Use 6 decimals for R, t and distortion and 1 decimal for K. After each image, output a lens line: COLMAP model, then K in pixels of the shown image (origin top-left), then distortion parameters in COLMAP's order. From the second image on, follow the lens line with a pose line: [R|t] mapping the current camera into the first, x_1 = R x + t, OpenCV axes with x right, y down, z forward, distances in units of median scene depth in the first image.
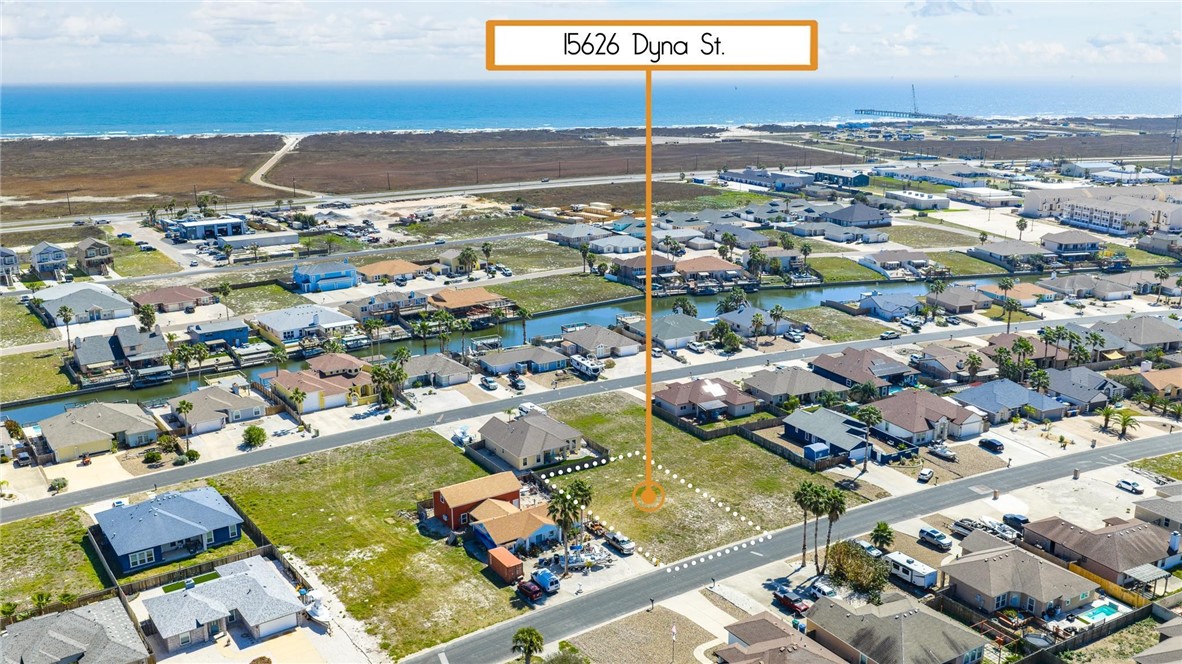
lens RADIAL K [[991.7, 0, 594.7], [0, 991.7, 331.7], [0, 0, 1]] dist [0.026017, -0.074302]
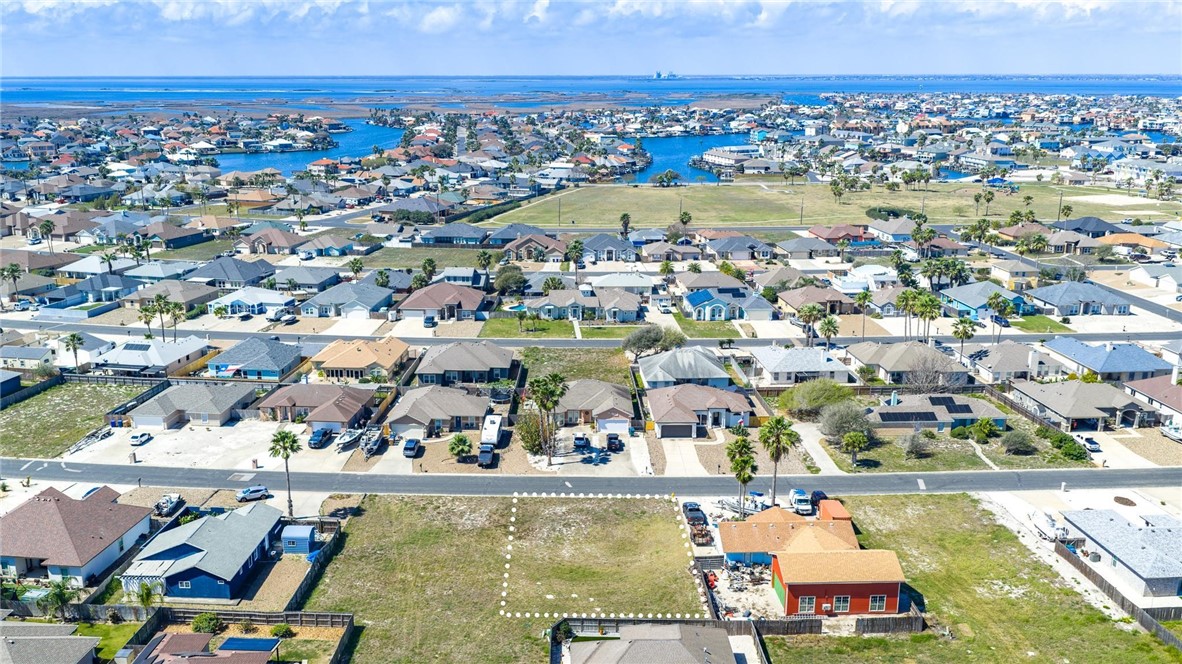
lens RADIAL K [[1047.4, 0, 559.1], [0, 1047.4, 332.1], [0, 0, 1]] dist [0.038666, -0.097713]
pose [[-0.843165, -0.120033, 0.524084, -0.204202], [0.142293, 0.890185, 0.432809, -0.207168], [-0.518483, 0.439503, -0.733493, 0.999241]]
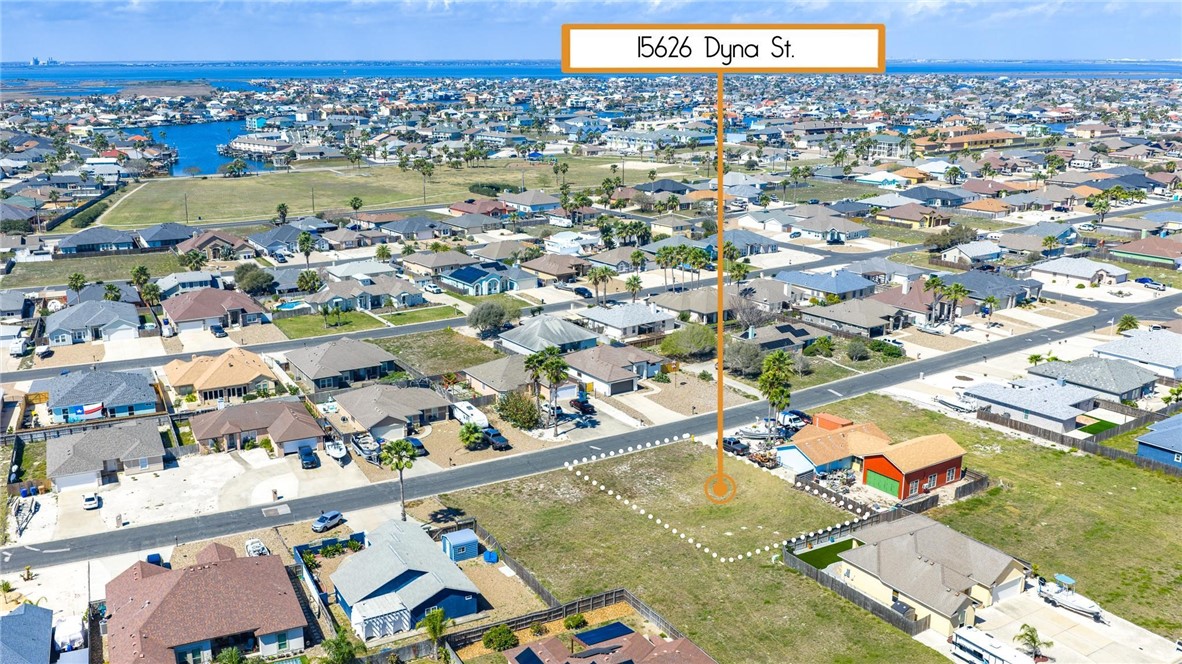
lens RADIAL K [[1039.9, 0, 564.8], [0, 1039.9, 331.8], [0, 0, 1]] dist [0.037093, -0.101898]
pose [[-0.999847, 0.006138, 0.016406, 0.104346], [0.013364, 0.872767, 0.487954, -0.236412], [-0.011324, 0.488099, -0.872715, 1.108462]]
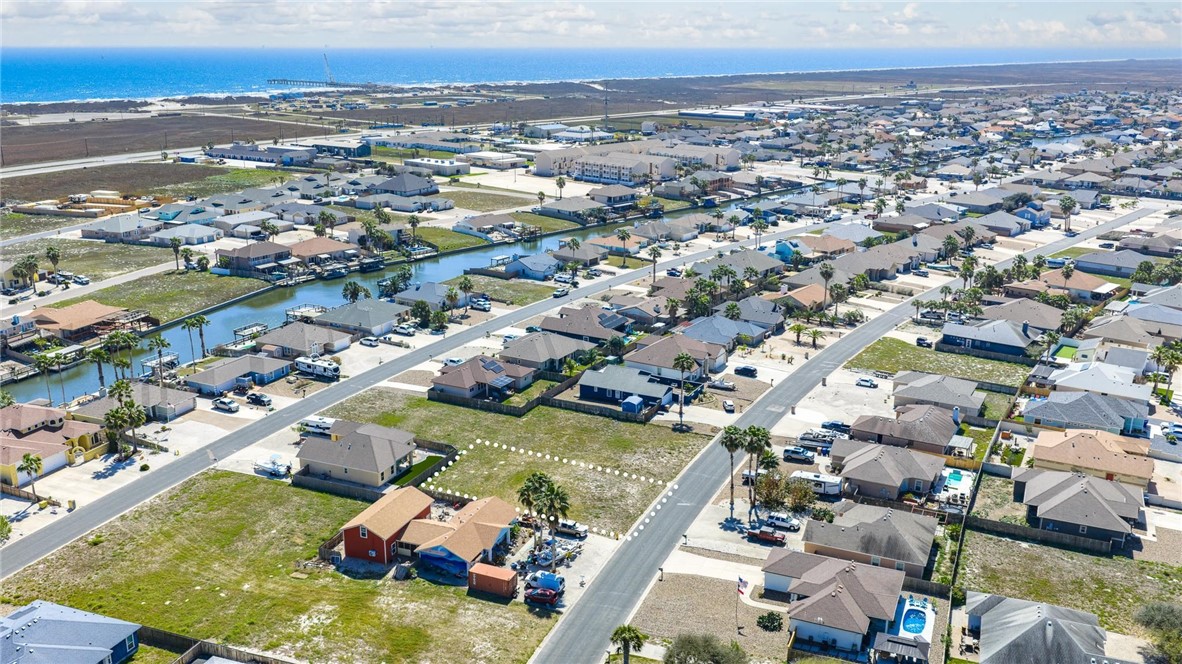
lens RADIAL K [[991.7, 0, 594.7], [0, 991.7, 331.7], [0, 0, 1]] dist [0.026017, -0.074302]
pose [[0.827279, -0.148007, 0.541945, -0.271069], [0.132165, 0.988871, 0.068314, -0.024535], [-0.546024, 0.015111, 0.837633, 0.099907]]
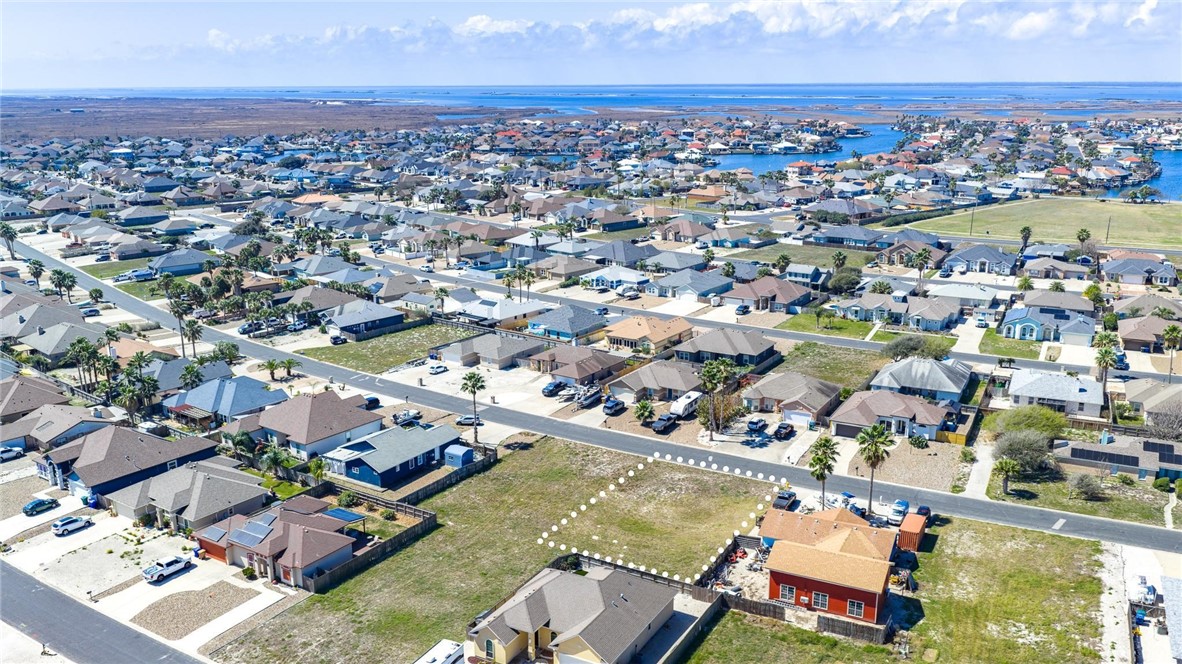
lens RADIAL K [[978.5, 0, 600.4], [0, 978.5, 334.0], [0, 0, 1]] dist [0.030153, -0.065621]
pose [[-0.479588, -0.208110, 0.852459, -0.386970], [0.228587, 0.908299, 0.350344, -0.175403], [-0.847198, 0.362881, -0.388038, 0.866735]]
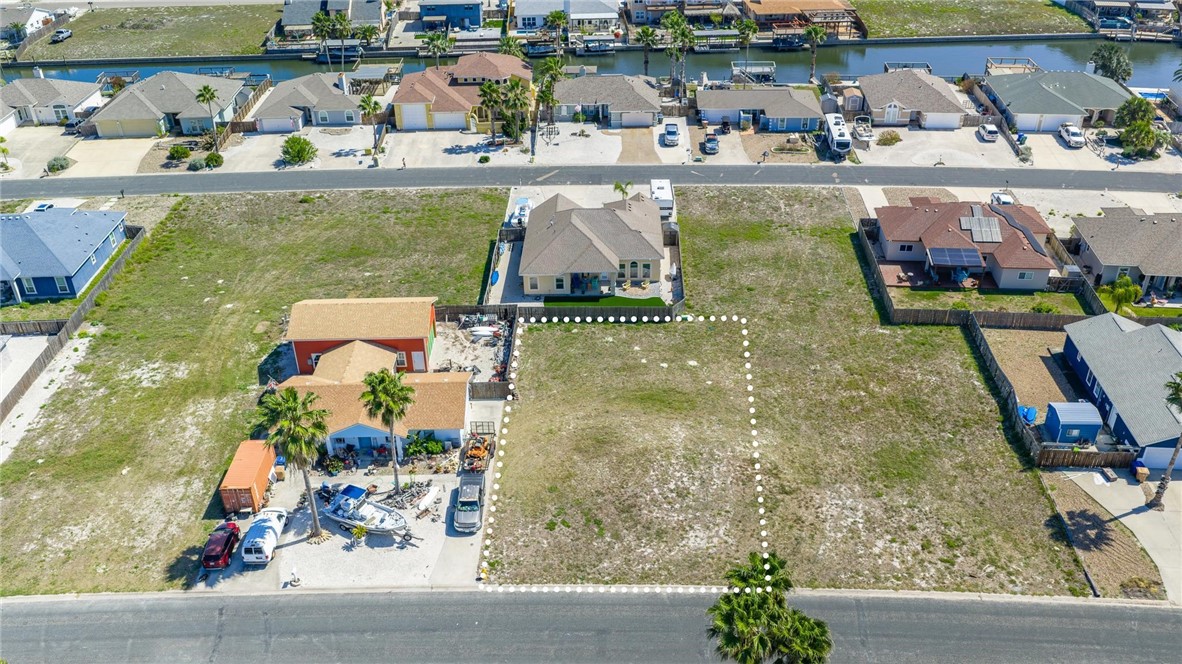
lens RADIAL K [[978.5, 0, 600.4], [0, 978.5, 334.0], [0, 0, 1]] dist [0.030153, -0.065621]
pose [[0.835872, 0.280042, -0.472117, 0.177906], [-0.131006, 0.936996, 0.323847, -0.025427], [0.533063, -0.208844, 0.819895, 0.381188]]
